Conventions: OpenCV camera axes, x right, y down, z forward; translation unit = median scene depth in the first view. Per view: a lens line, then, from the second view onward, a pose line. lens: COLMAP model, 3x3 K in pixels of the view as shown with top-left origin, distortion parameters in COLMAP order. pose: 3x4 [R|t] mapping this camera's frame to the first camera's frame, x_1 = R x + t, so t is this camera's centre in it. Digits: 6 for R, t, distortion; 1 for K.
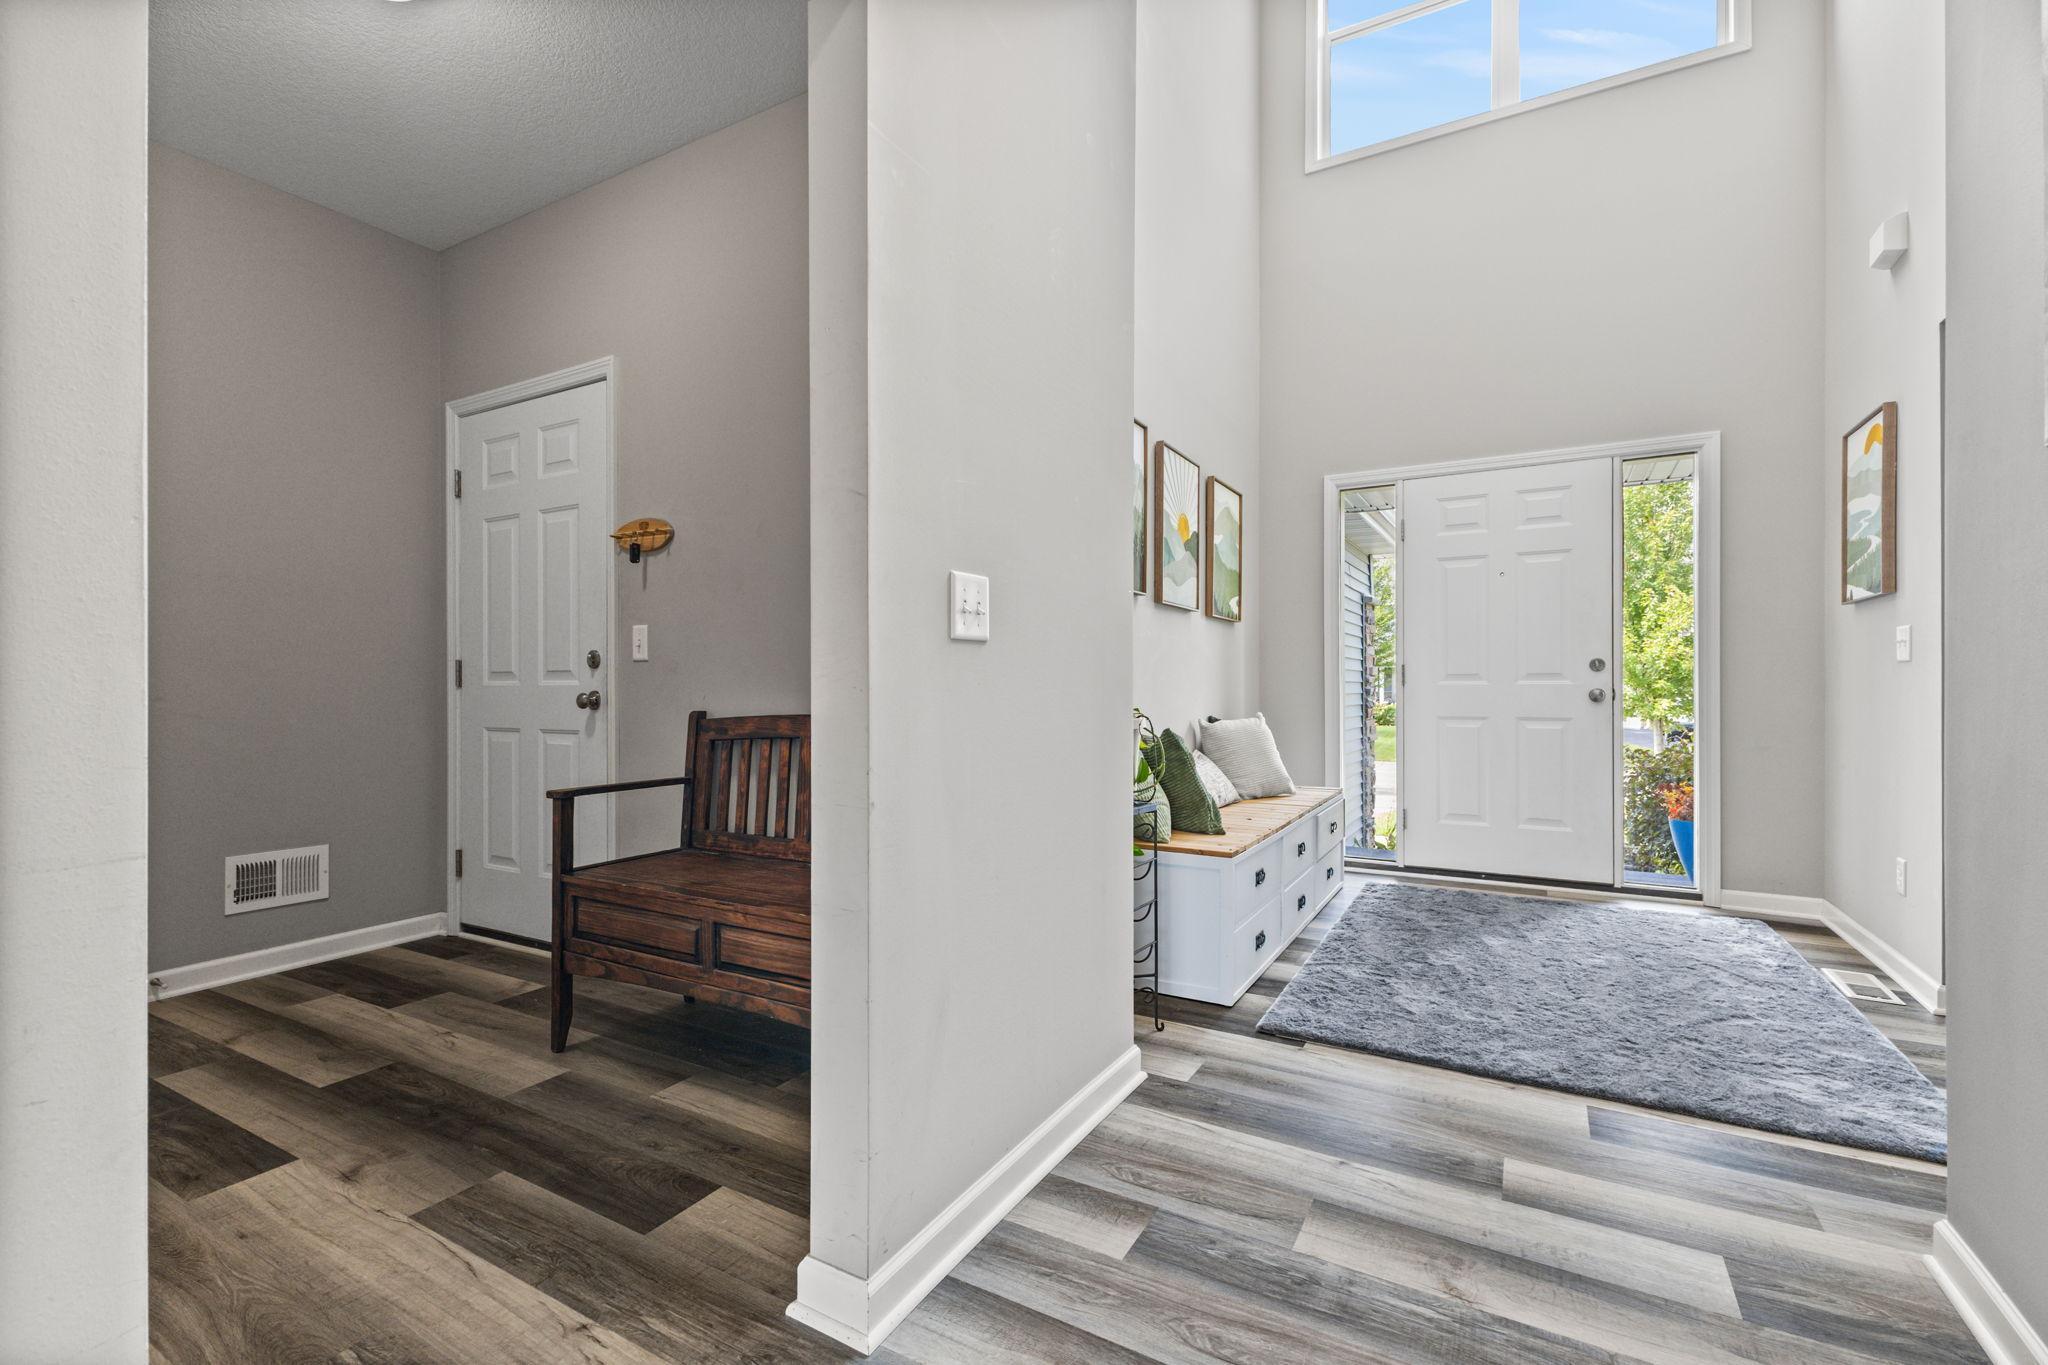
lens RADIAL K [[895.5, 0, 1024.3], [0, 895.5, 676.2], [0, 0, 1]] dist [0.007590, -0.000583]
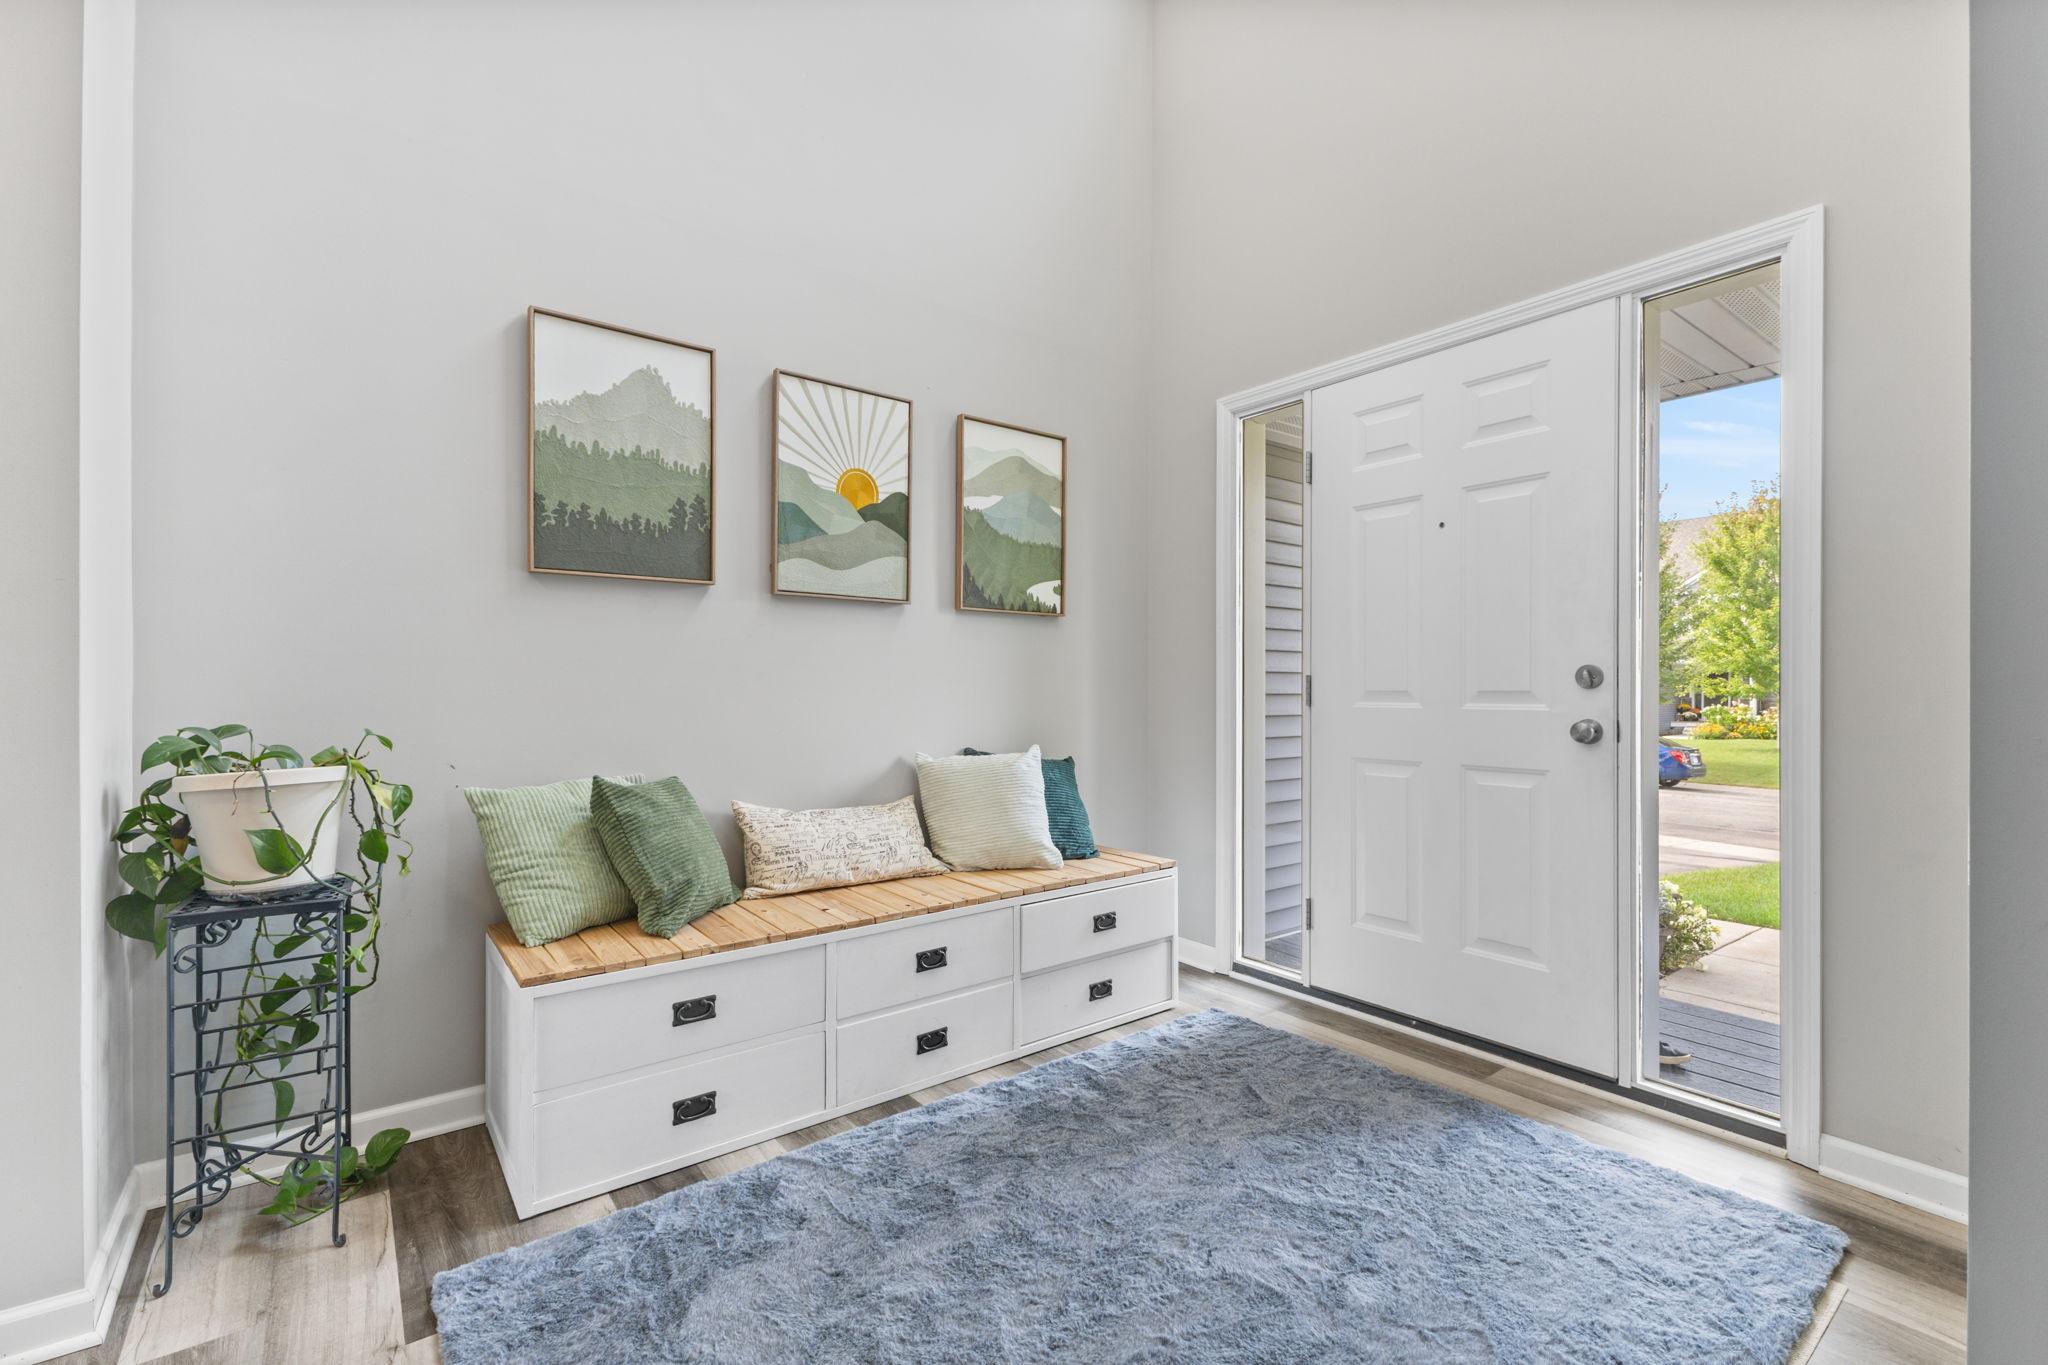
lens RADIAL K [[888.8, 0, 1024.0], [0, 888.8, 682.5], [0, 0, 1]] dist [0.005124, 0.000080]
pose [[0.921940, 0.001028, -0.387330, 0.529117], [0.000754, 0.999990, 0.004449, -0.011881], [0.387331, -0.004394, 0.921930, 0.359993]]
